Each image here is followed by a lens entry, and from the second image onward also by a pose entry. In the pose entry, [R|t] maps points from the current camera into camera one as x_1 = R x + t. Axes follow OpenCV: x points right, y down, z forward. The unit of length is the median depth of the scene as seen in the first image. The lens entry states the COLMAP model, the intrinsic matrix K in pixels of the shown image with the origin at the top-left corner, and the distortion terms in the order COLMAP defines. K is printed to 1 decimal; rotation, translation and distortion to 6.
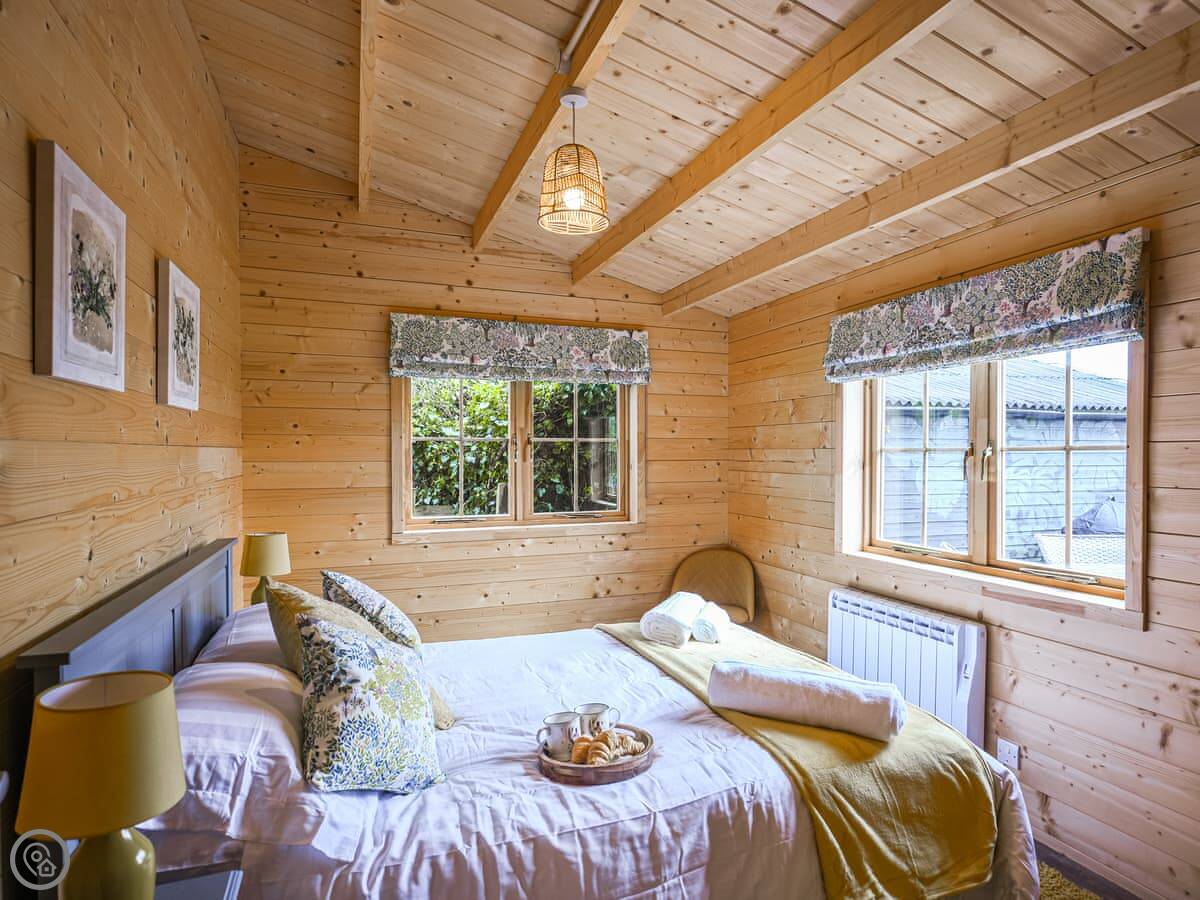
lens RADIAL K [[673.8, 0, 584.6], [0, 673.8, 453.4], [0, 0, 1]] dist [-0.000591, -0.000537]
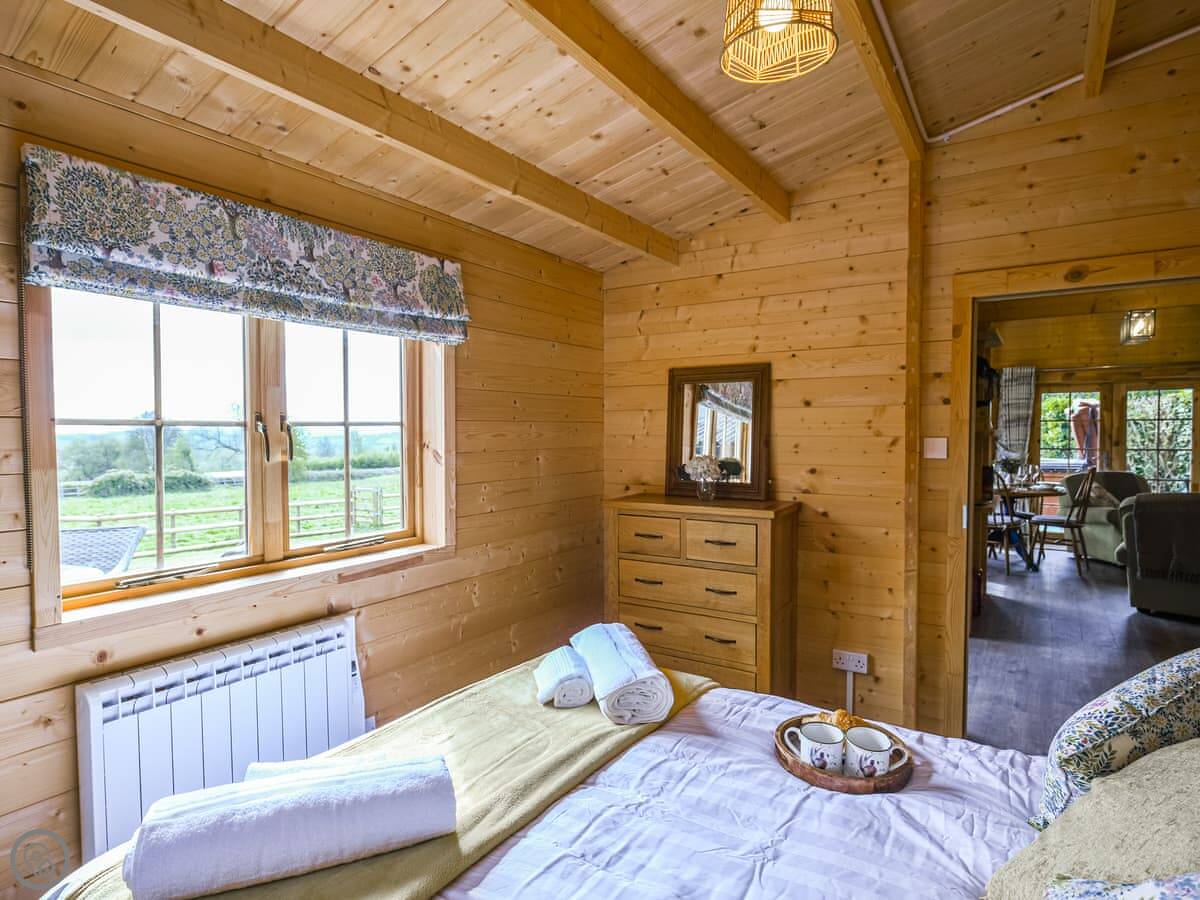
lens RADIAL K [[683.0, 0, 599.9], [0, 683.0, 448.3], [0, 0, 1]] dist [0.003589, -0.000132]
pose [[-0.623187, -0.017059, 0.781887, -0.333887], [0.004005, 0.999679, 0.025003, 0.004780], [-0.782062, 0.018713, -0.622919, 1.231004]]
